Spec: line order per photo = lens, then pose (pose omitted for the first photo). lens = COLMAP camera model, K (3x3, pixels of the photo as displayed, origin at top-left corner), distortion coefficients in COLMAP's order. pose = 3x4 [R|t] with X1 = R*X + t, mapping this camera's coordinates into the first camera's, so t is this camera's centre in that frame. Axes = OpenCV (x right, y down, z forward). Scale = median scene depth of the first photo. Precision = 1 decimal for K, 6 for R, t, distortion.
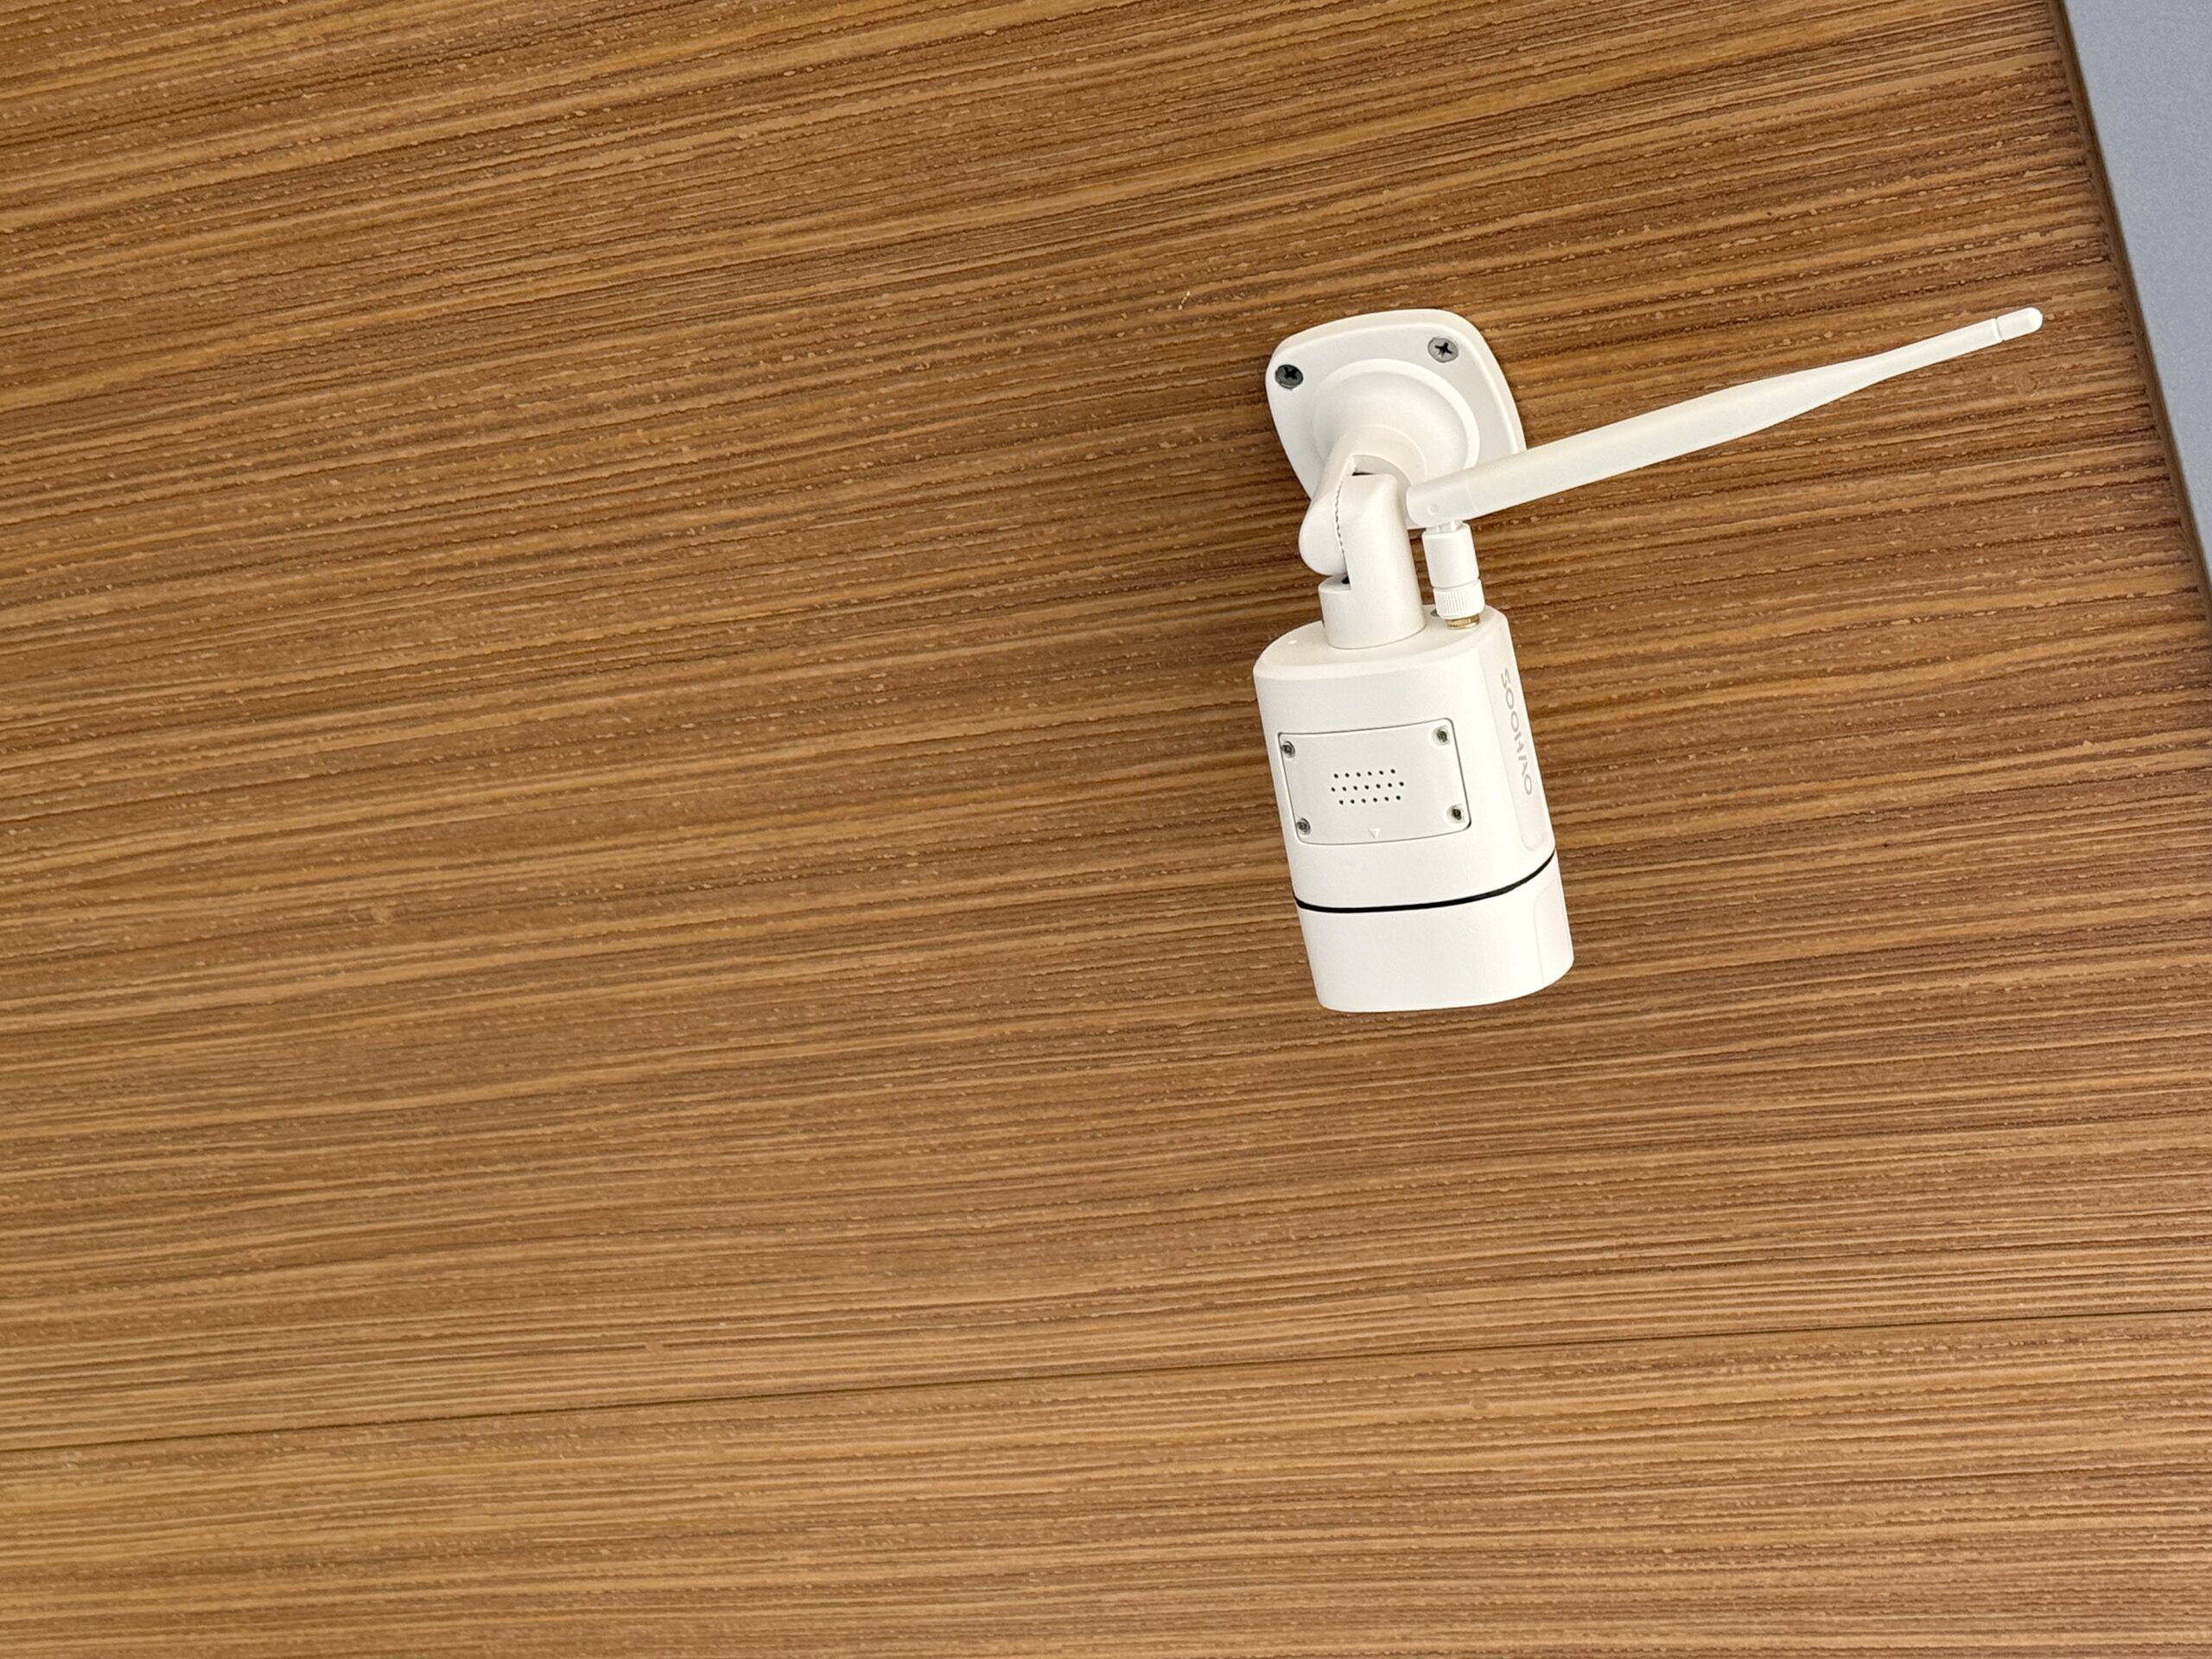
lens RADIAL K [[4109.0, 0, 1077.0], [0, 4109.0, 830.4], [0, 0, 1]] dist [0.072160, 0.394874]
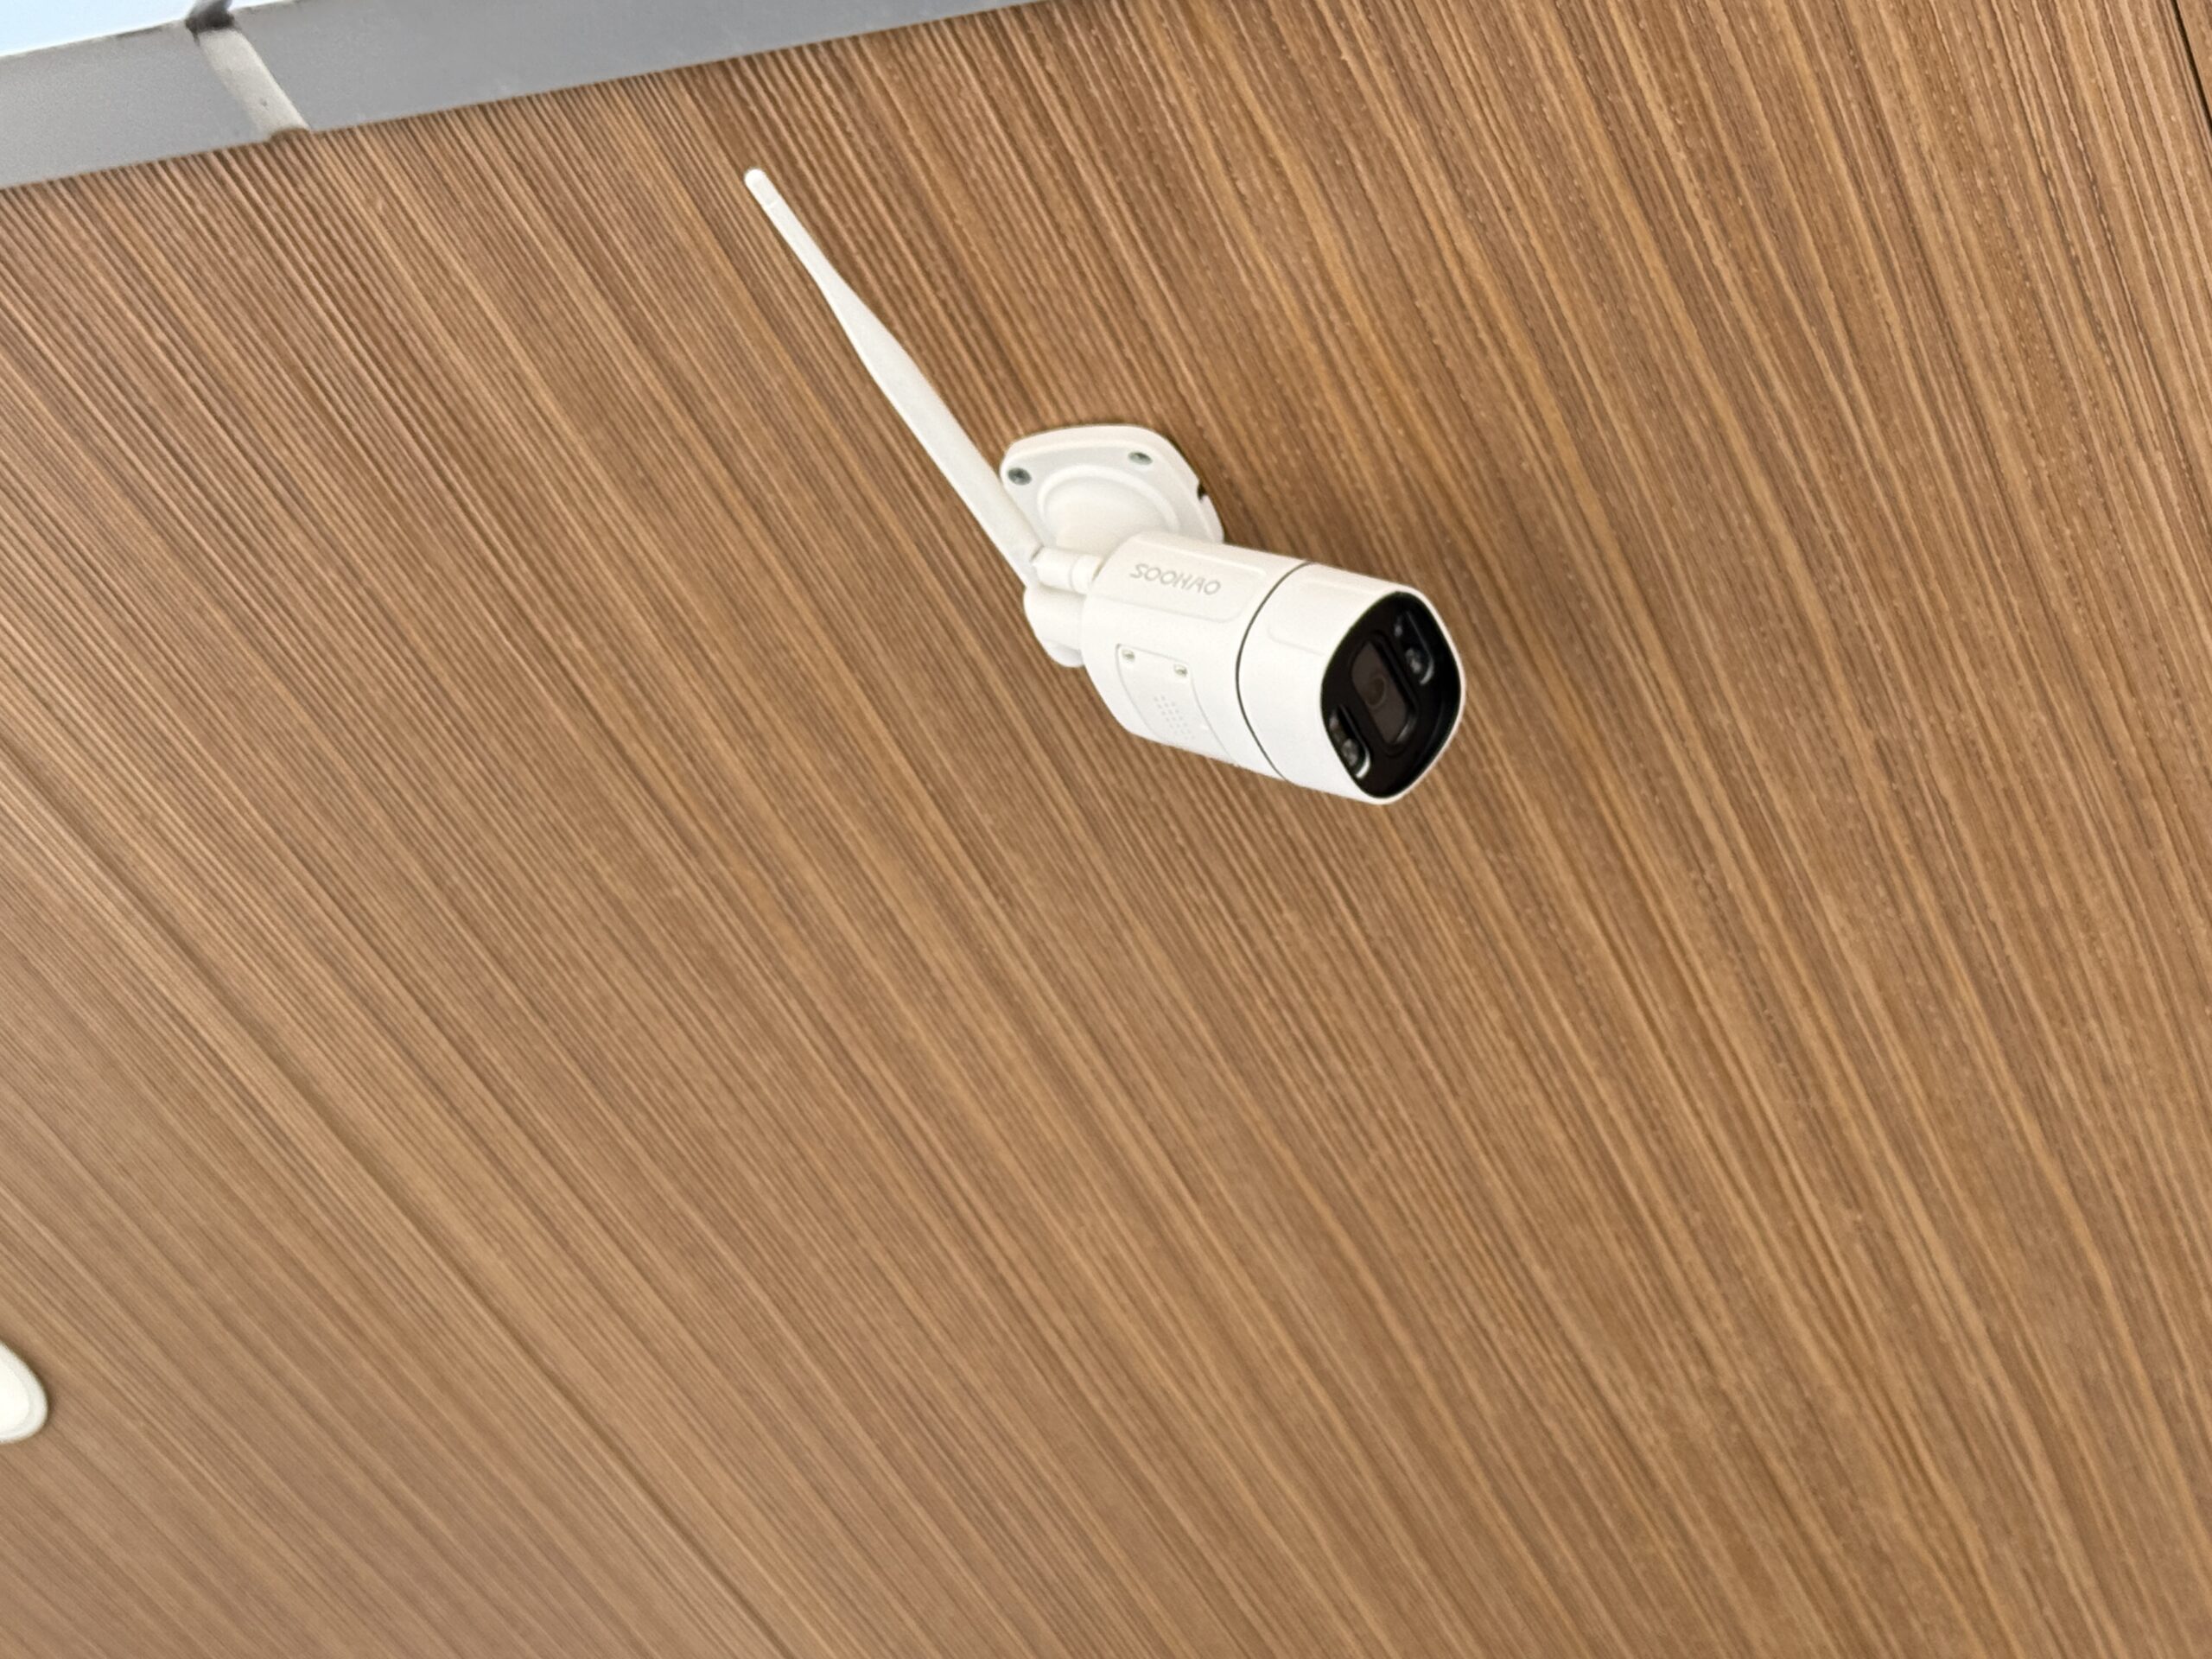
lens RADIAL K [[4109.0, 0, 1077.0], [0, 4109.0, 830.4], [0, 0, 1]] dist [0.072160, 0.394874]
pose [[0.011558, -0.799536, -0.600507, 0.671668], [0.528633, 0.514648, -0.675044, 0.700228], [0.848772, -0.309646, 0.428609, 0.421980]]
